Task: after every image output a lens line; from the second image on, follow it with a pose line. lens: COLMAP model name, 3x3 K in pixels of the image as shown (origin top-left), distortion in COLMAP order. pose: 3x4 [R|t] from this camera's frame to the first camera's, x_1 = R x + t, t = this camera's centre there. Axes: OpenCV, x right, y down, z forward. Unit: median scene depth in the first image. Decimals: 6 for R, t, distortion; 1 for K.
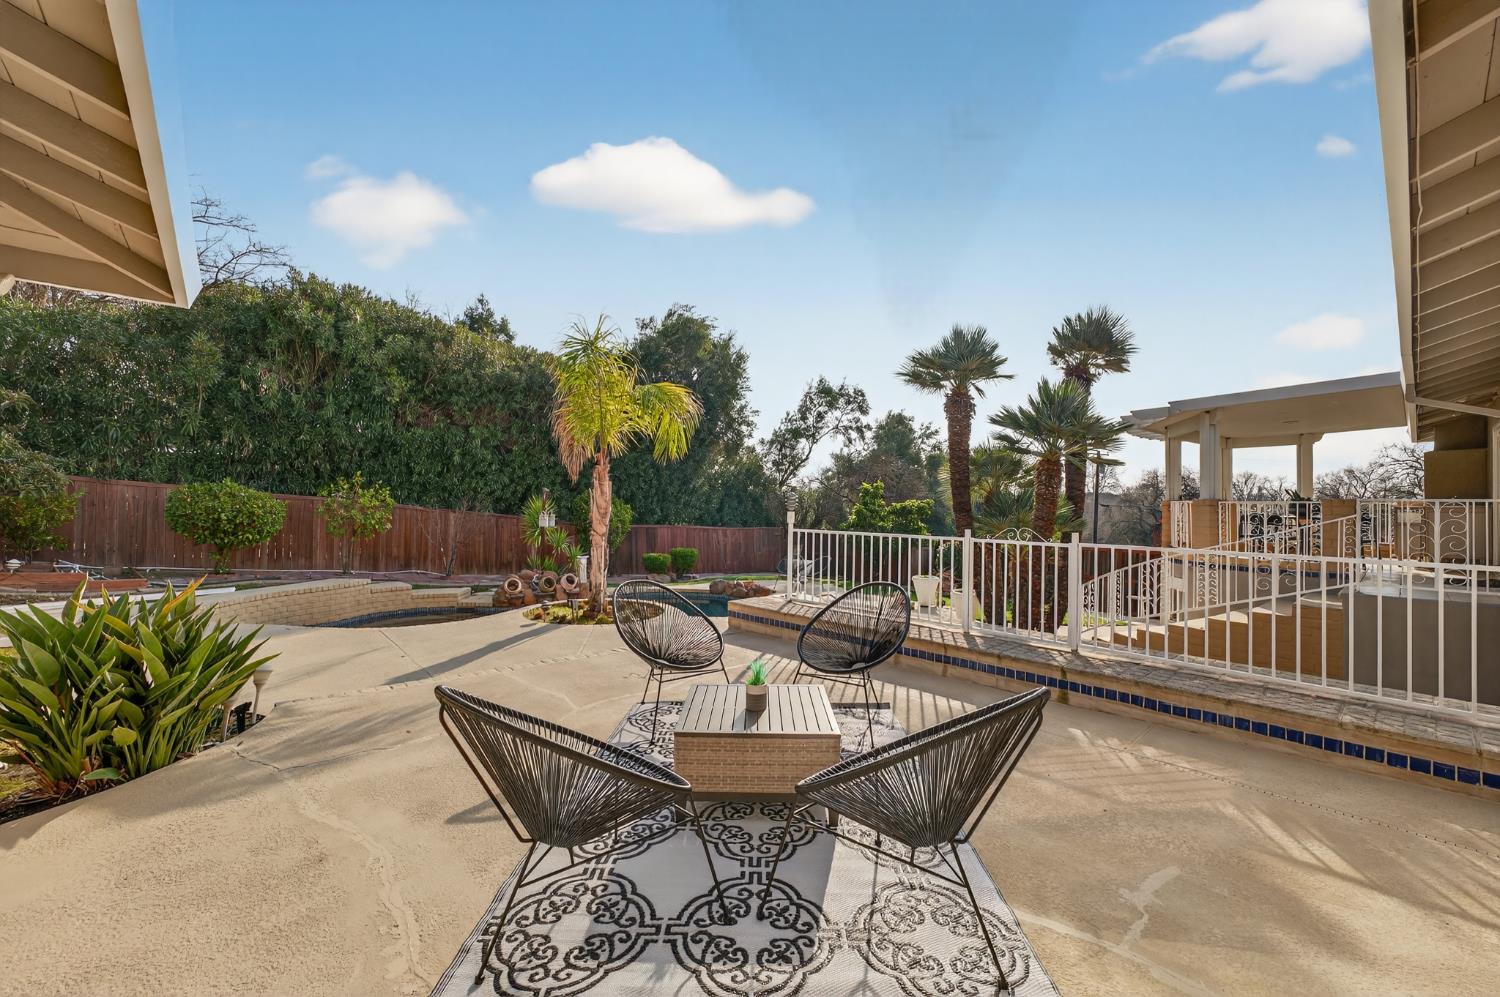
lens RADIAL K [[588.6, 0, 747.6], [0, 588.6, 497.9], [0, 0, 1]] dist [0.001819, 0.000390]
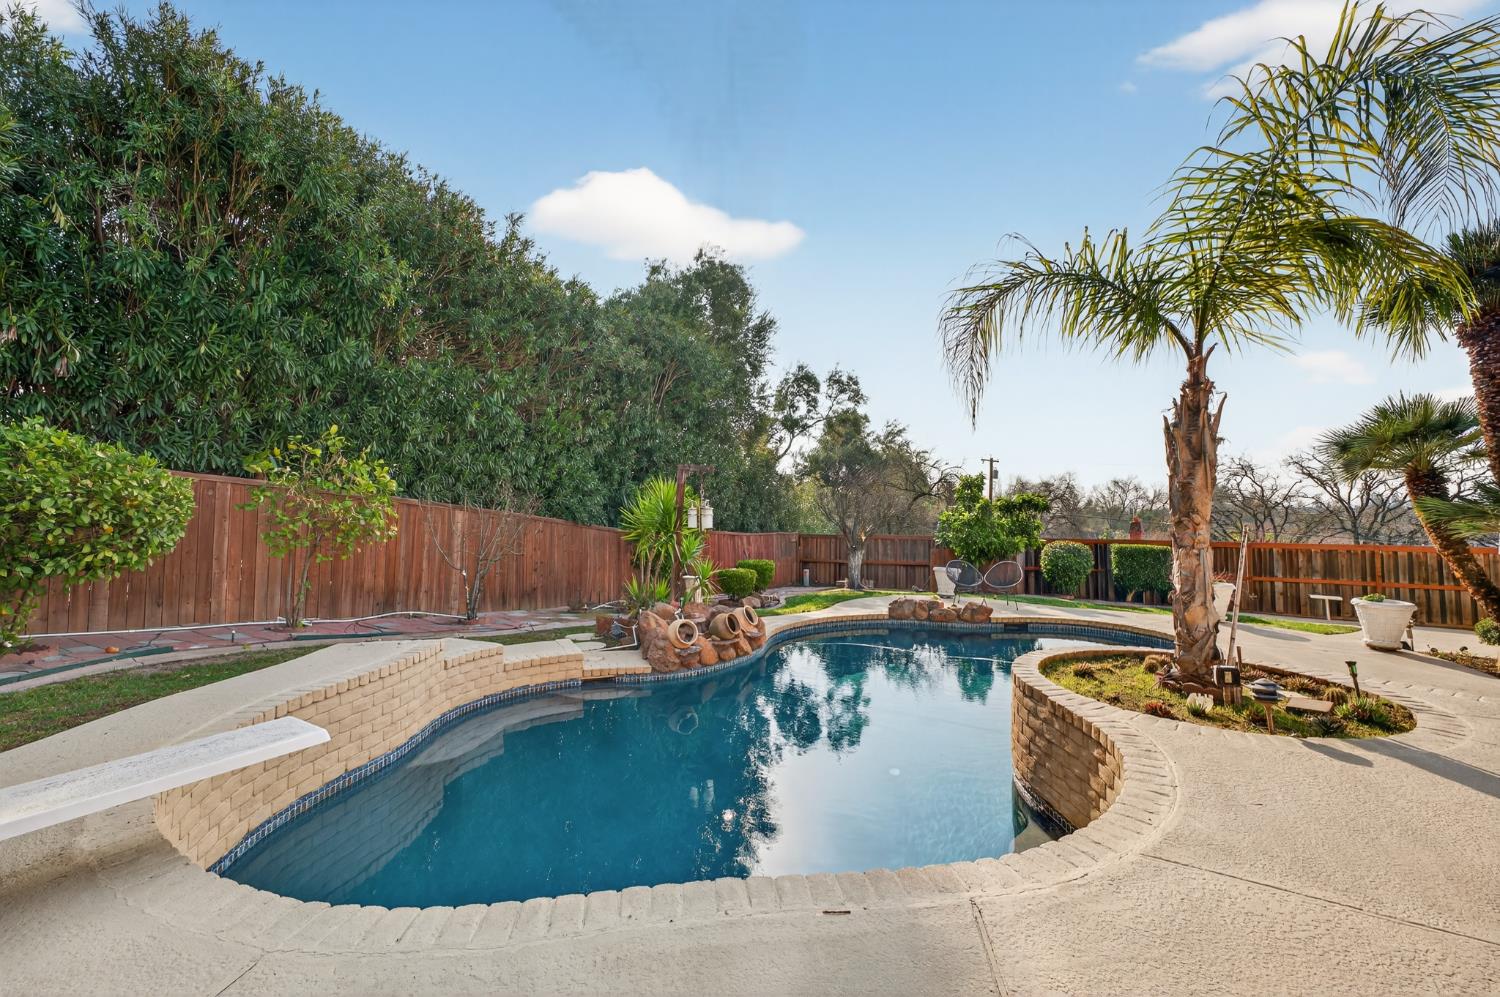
lens RADIAL K [[588.6, 0, 750.3], [0, 588.6, 500.0], [0, 0, 1]] dist [0.001819, 0.000390]
pose [[0.959047, -0.005952, 0.283185, -0.415332], [0.010758, 0.999823, -0.015421, 0.028591], [-0.283043, 0.017836, 0.958941, 0.371009]]
